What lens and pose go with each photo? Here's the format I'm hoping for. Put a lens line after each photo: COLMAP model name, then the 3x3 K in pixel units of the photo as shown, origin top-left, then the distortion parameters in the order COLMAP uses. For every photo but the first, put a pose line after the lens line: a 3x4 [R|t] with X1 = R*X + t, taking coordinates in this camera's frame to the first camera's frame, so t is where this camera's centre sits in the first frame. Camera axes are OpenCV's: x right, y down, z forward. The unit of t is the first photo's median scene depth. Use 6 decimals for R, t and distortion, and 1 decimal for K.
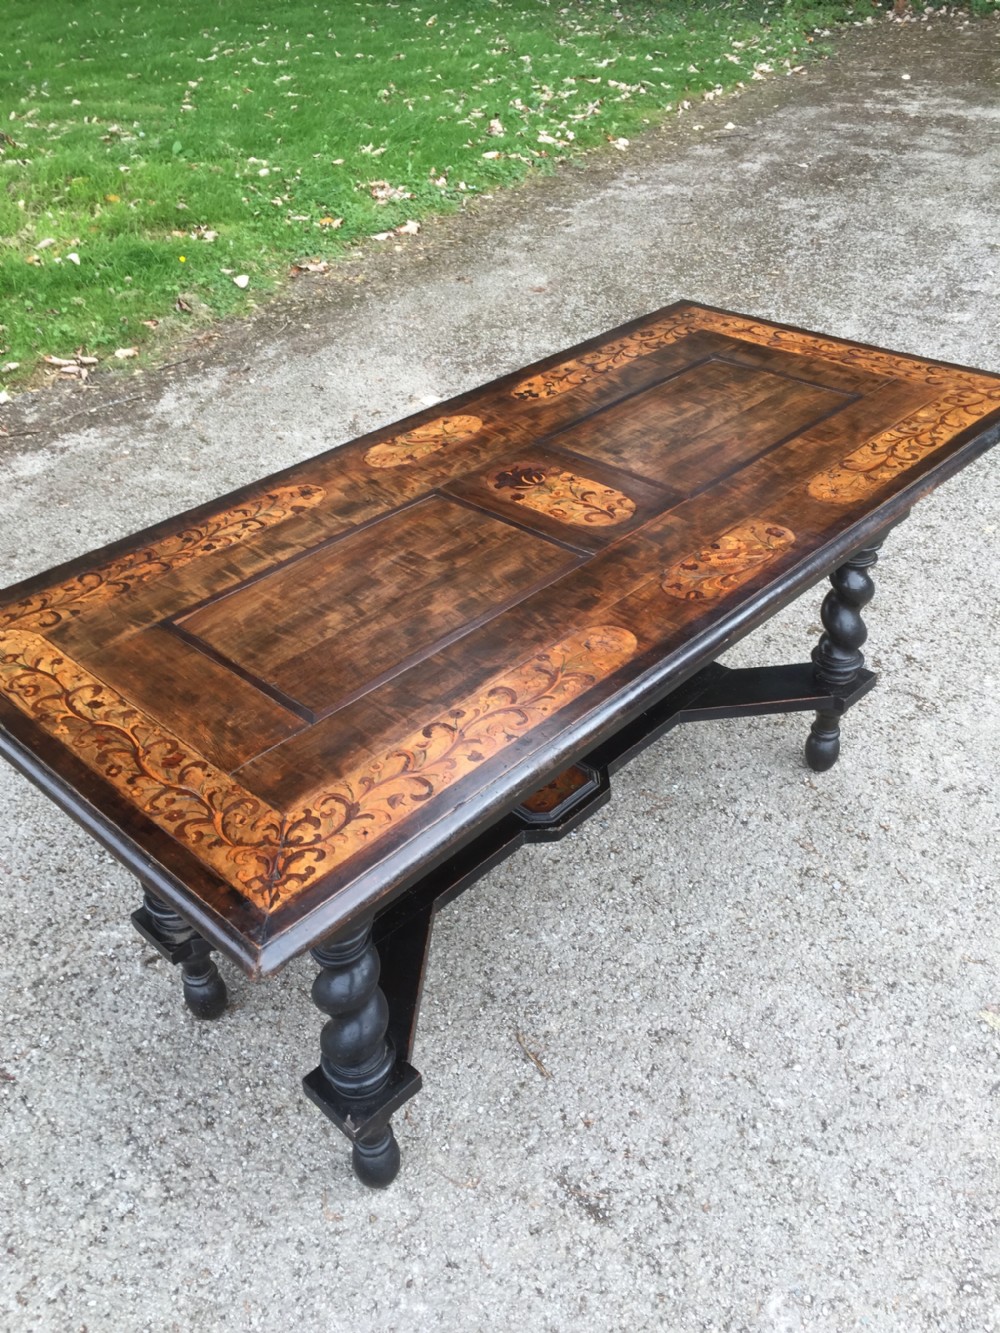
lens RADIAL K [[1140.4, 0, 496.5], [0, 1140.4, 662.7], [0, 0, 1]] dist [0.083826, -0.114172]
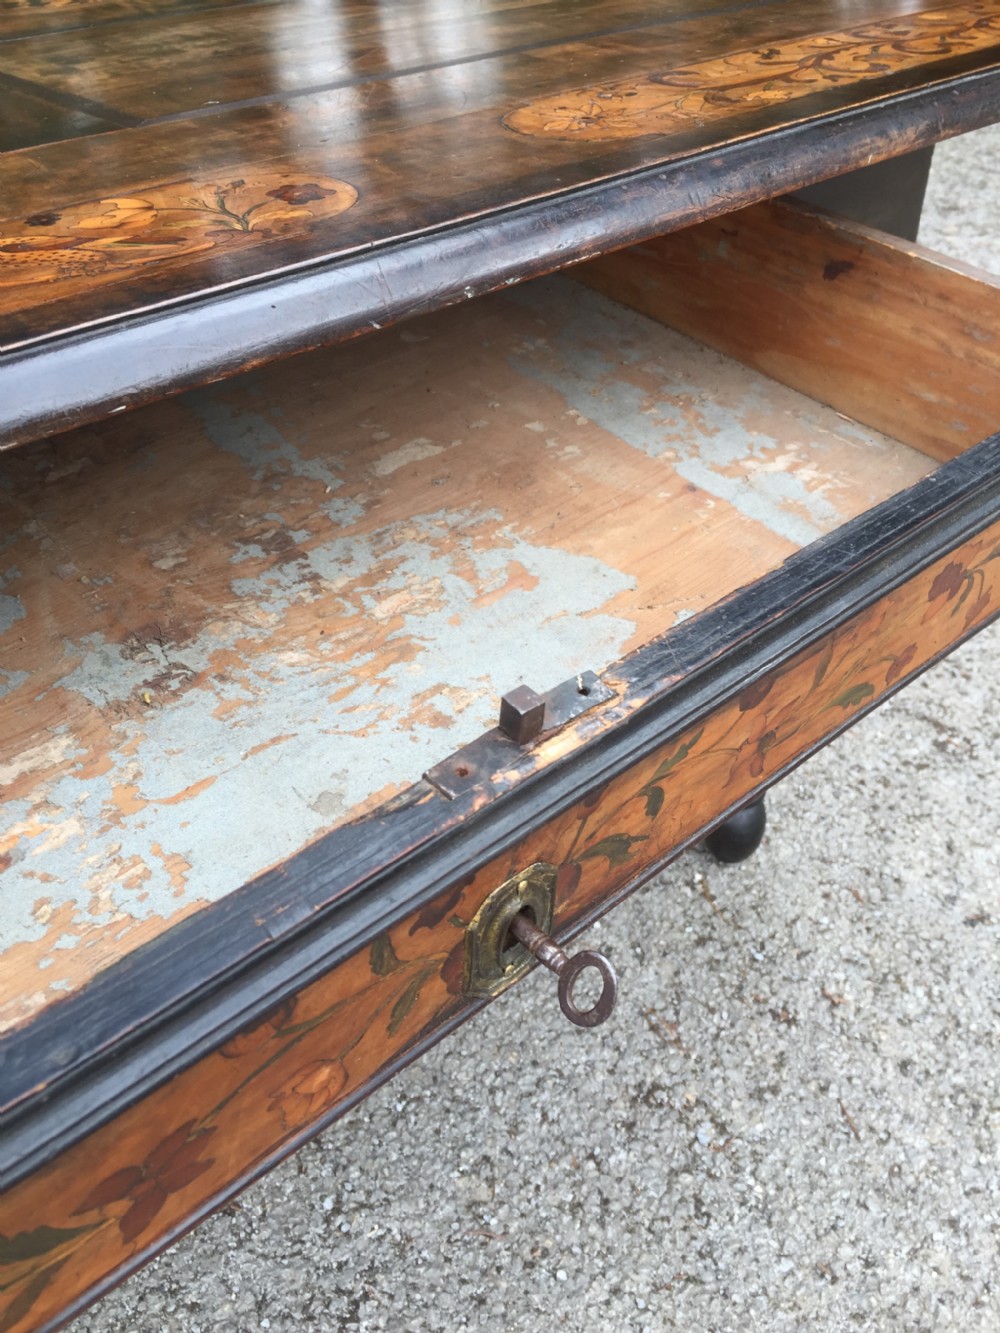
lens RADIAL K [[1174.7, 0, 508.8], [0, 1174.7, 659.4], [0, 0, 1]] dist [0.080777, -0.132718]
pose [[0.996775, 0.060932, -0.052217, 0.255811], [-0.059393, 0.997768, 0.030537, -0.008570], [0.053961, -0.027338, 0.998169, 0.580043]]
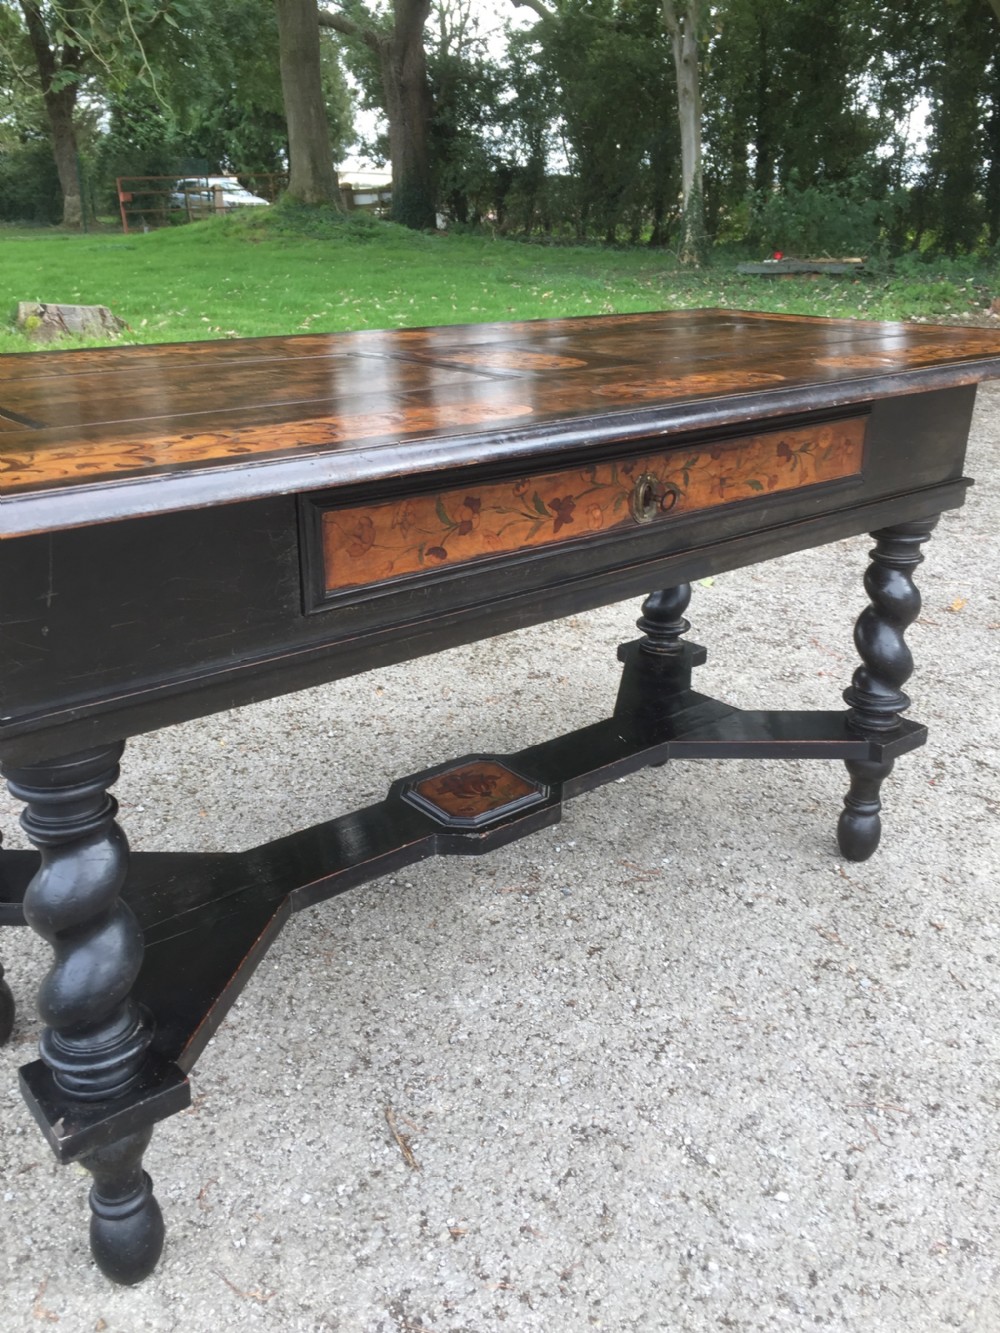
lens RADIAL K [[1135.0, 0, 497.7], [0, 1135.0, 670.9], [0, 0, 1]] dist [0.082927, -0.122575]
pose [[0.992578, 0.084429, -0.087524, 0.122915], [-0.102510, 0.968091, -0.228674, 0.213911], [0.065424, 0.235949, 0.969560, 0.254686]]
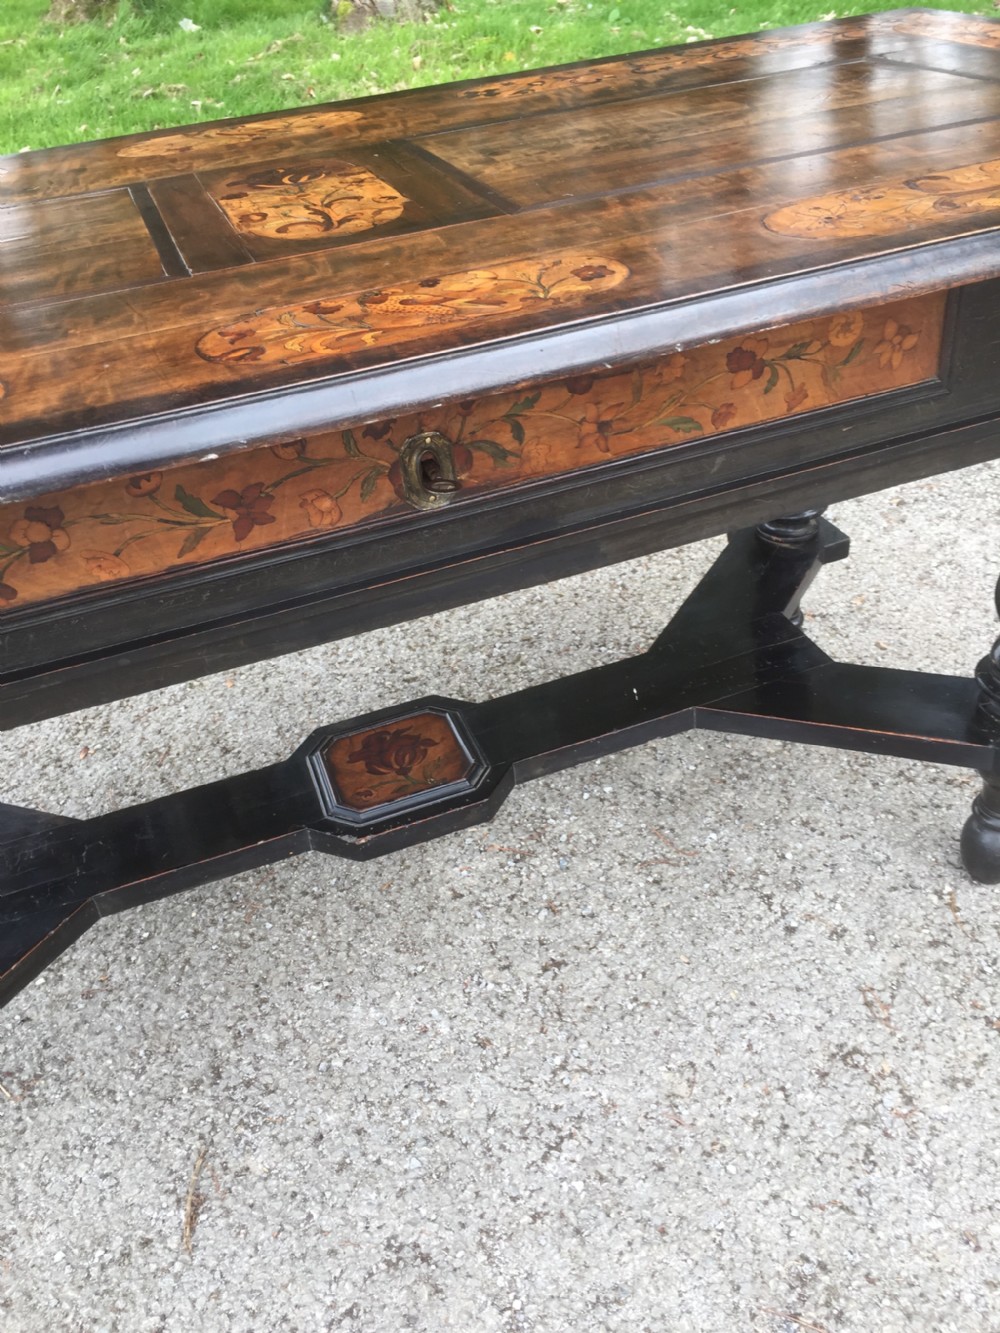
lens RADIAL K [[1139.8, 0, 489.0], [0, 1139.8, 668.5], [0, 0, 1]] dist [0.085958, -0.131151]
pose [[0.898039, 0.220034, -0.380933, 0.320899], [-0.206305, 0.975447, 0.077079, 0.001484], [0.388540, 0.009368, 0.921384, 0.498277]]
